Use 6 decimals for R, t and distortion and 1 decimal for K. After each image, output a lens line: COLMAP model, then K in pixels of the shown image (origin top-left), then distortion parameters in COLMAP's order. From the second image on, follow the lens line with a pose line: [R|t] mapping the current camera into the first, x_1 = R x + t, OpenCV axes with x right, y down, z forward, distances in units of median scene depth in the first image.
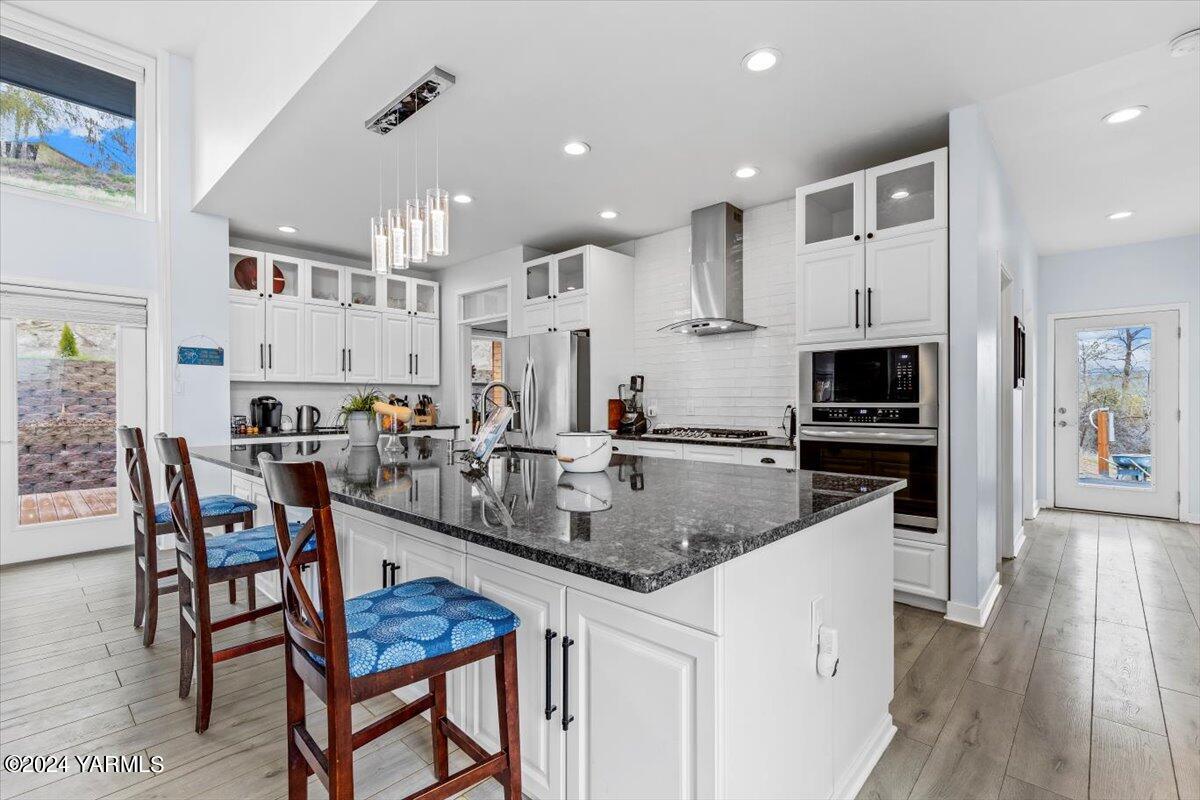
lens RADIAL K [[537.6, 0, 600.0], [0, 537.6, 400.0], [0, 0, 1]] dist [0.000261, -0.000051]
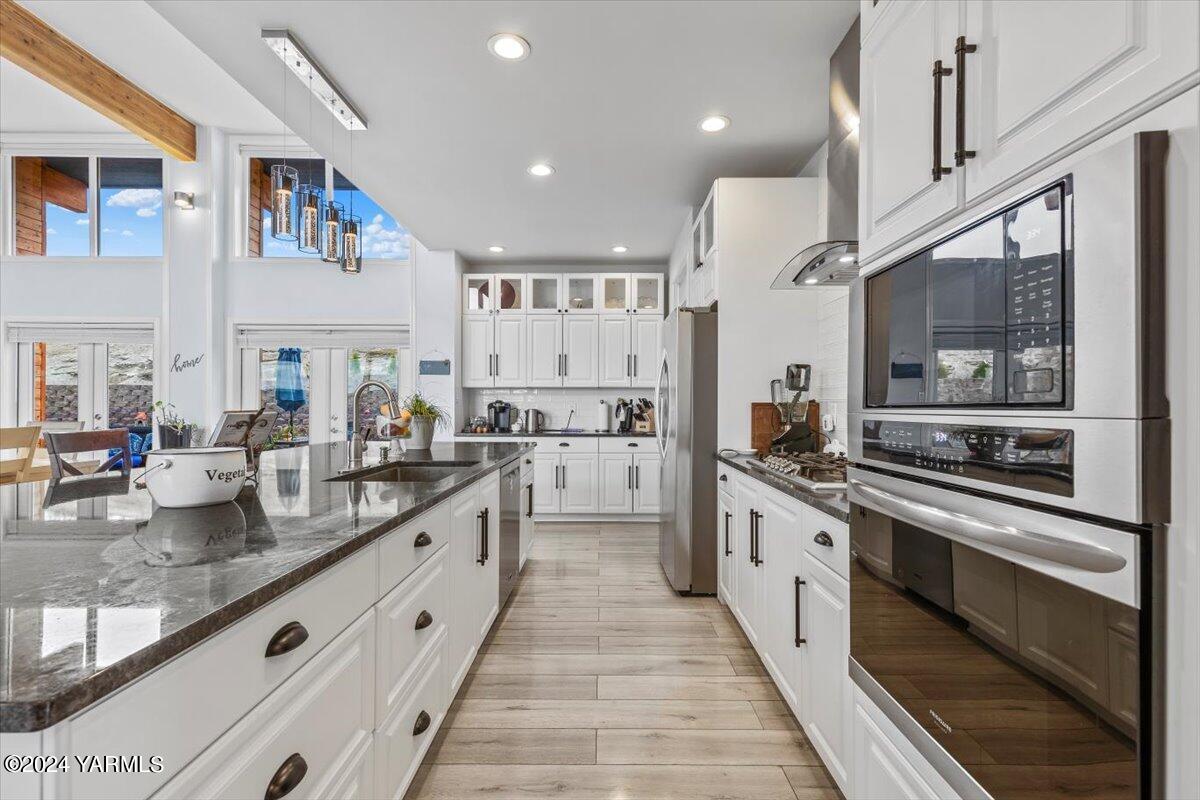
lens RADIAL K [[542.4, 0, 605.3], [0, 542.4, 402.8], [0, 0, 1]] dist [0.003337, 0.000200]
pose [[0.668931, -0.000148, -0.743324, 0.384197], [-0.004899, 0.999977, -0.004608, 0.002416], [0.743308, 0.006724, 0.668915, 0.410747]]
